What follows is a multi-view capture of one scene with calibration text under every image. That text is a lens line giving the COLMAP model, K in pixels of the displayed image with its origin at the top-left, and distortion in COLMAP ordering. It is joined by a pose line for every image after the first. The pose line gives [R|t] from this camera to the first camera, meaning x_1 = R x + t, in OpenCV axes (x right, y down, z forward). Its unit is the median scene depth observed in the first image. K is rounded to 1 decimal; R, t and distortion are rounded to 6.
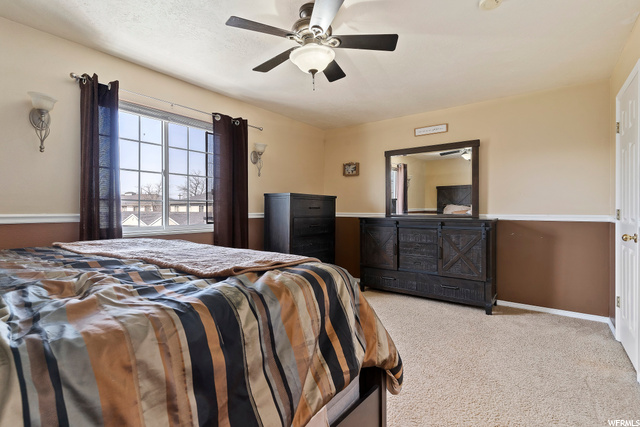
lens RADIAL K [[308.5, 0, 320.3], [0, 308.5, 211.3], [0, 0, 1]] dist [-0.000109, -0.000021]
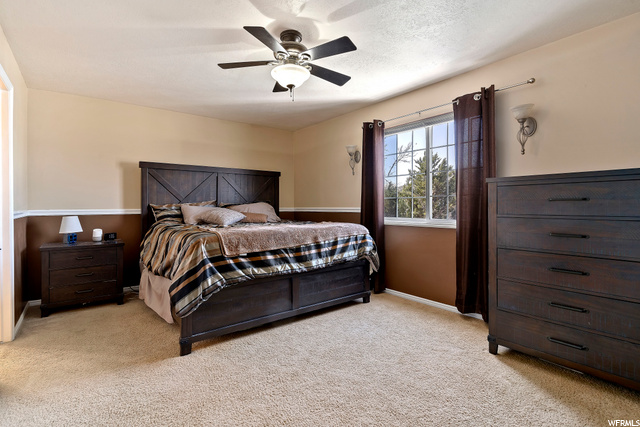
lens RADIAL K [[308.5, 0, 319.9], [0, 308.5, 210.0], [0, 0, 1]] dist [-0.000109, -0.000021]
pose [[-0.257706, 0.012309, -0.966145, 0.649475], [-0.002279, 0.999908, 0.013347, 0.000005], [0.966221, 0.005641, -0.257655, 0.848850]]
